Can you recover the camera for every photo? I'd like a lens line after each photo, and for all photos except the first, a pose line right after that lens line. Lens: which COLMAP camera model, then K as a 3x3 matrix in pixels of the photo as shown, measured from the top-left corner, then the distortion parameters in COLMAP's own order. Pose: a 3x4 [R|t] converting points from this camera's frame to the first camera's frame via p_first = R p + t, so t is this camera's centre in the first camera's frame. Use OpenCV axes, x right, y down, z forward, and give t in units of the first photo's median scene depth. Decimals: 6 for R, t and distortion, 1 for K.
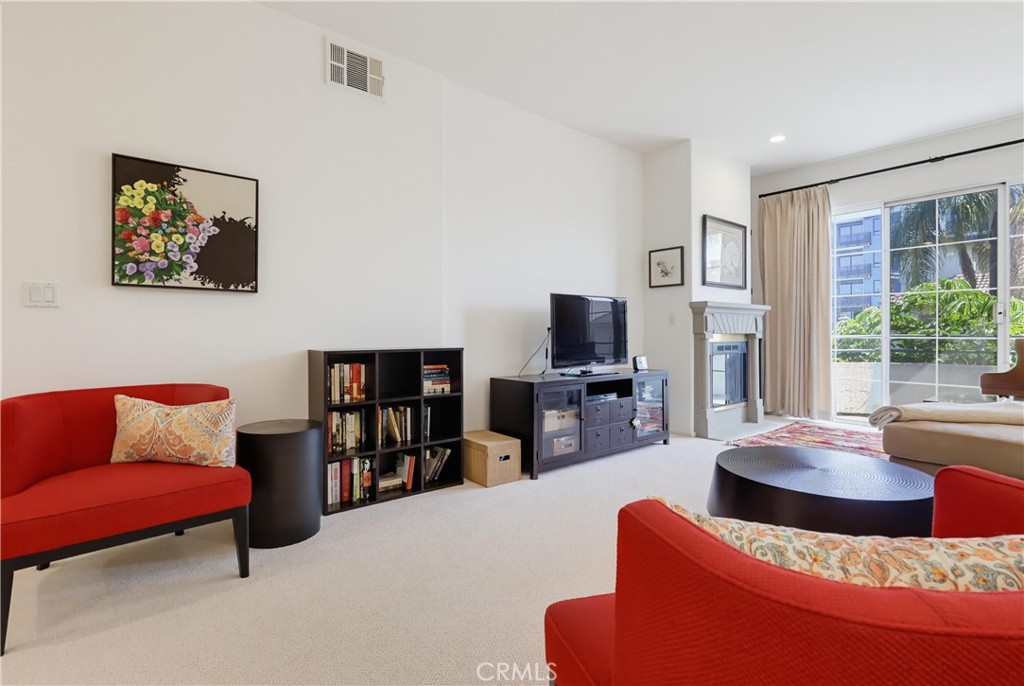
lens RADIAL K [[473.2, 0, 517.2], [0, 473.2, 334.9], [0, 0, 1]] dist [-0.000777, -0.000959]
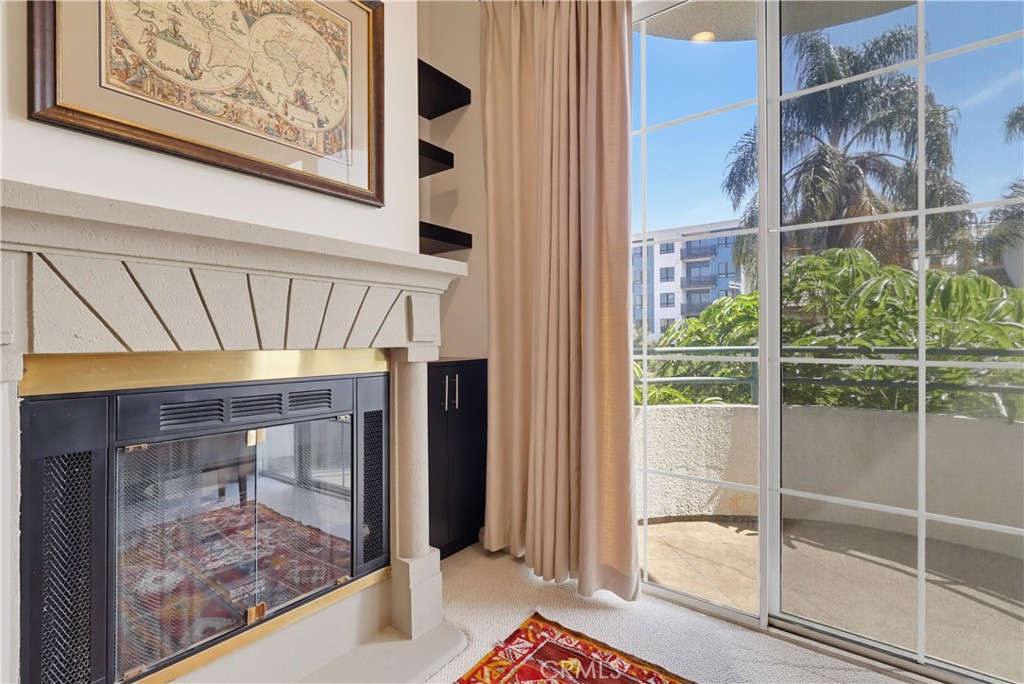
lens RADIAL K [[473.2, 0, 510.0], [0, 473.2, 340.9], [0, 0, 1]] dist [-0.000777, -0.000959]
pose [[0.973062, 0.001195, 0.230539, 0.507416], [-0.001386, 0.999999, 0.000668, -0.007441], [-0.230537, -0.000970, 0.973063, 0.697097]]
